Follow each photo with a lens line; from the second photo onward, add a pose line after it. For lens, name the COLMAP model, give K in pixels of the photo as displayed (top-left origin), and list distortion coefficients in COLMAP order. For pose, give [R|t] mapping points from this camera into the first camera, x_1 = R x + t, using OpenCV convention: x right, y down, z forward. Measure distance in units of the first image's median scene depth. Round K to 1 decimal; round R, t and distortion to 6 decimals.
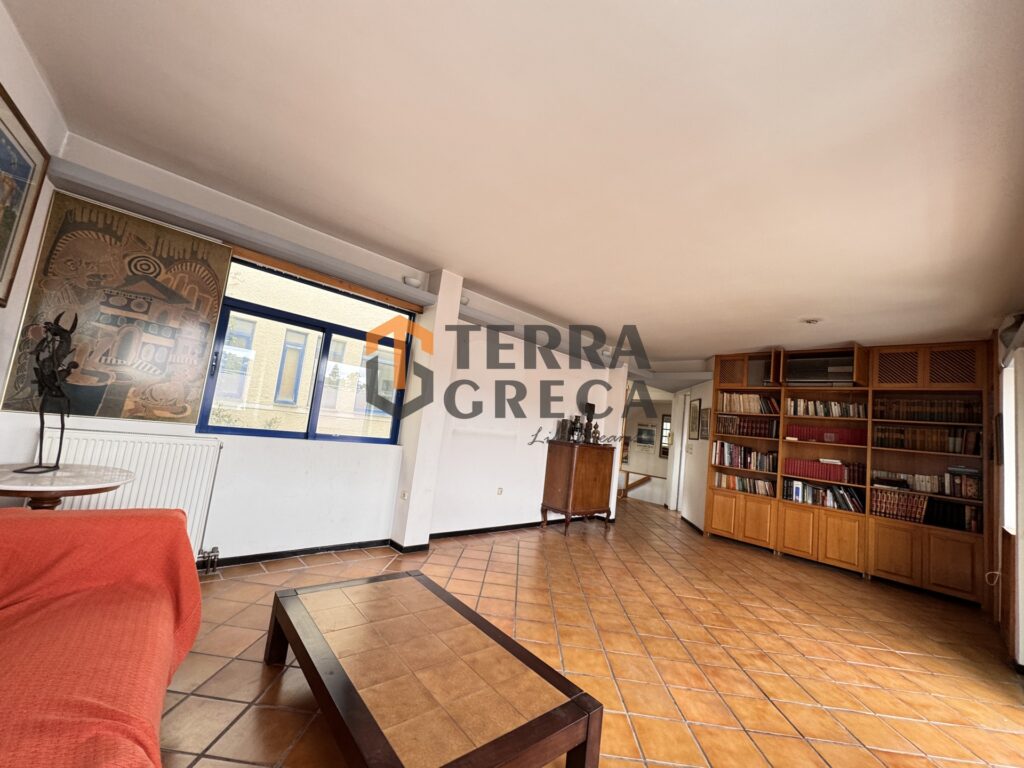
lens RADIAL K [[408.9, 0, 509.9], [0, 408.9, 381.5], [0, 0, 1]] dist [-0.003129, -0.000245]
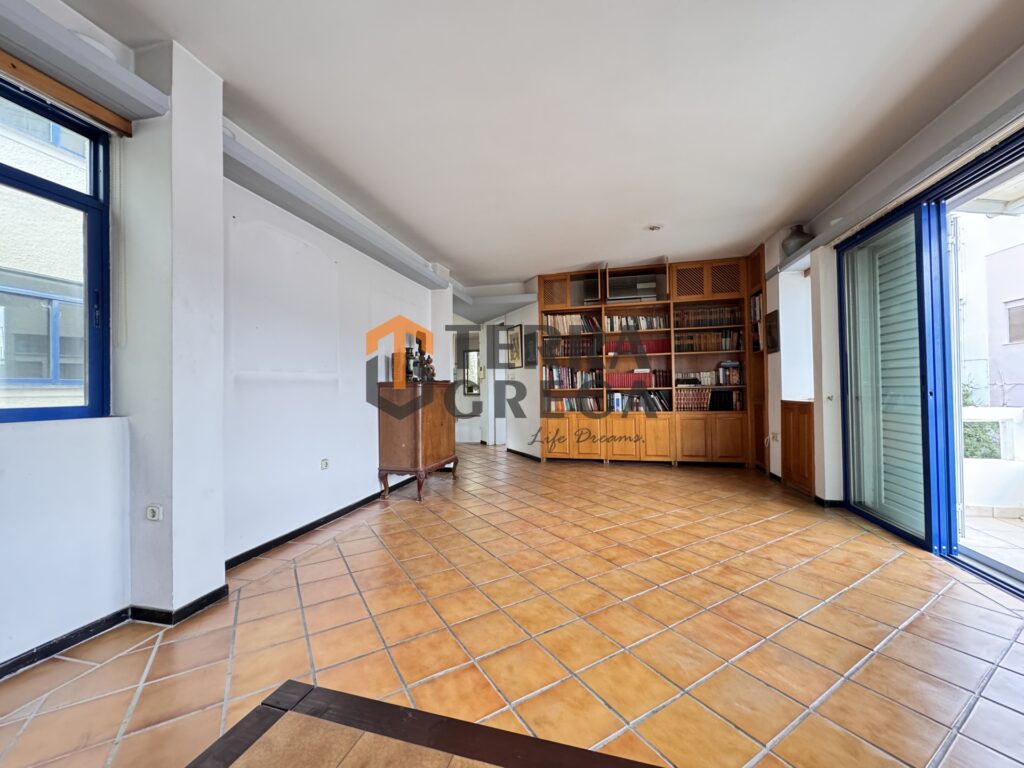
lens RADIAL K [[408.9, 0, 510.2], [0, 408.9, 383.5], [0, 0, 1]] dist [-0.003129, -0.000245]
pose [[0.829812, -0.118073, 0.545409, -0.128455], [0.050172, 0.989187, 0.137810, 0.066533], [-0.555783, -0.086992, 0.826763, 0.314262]]
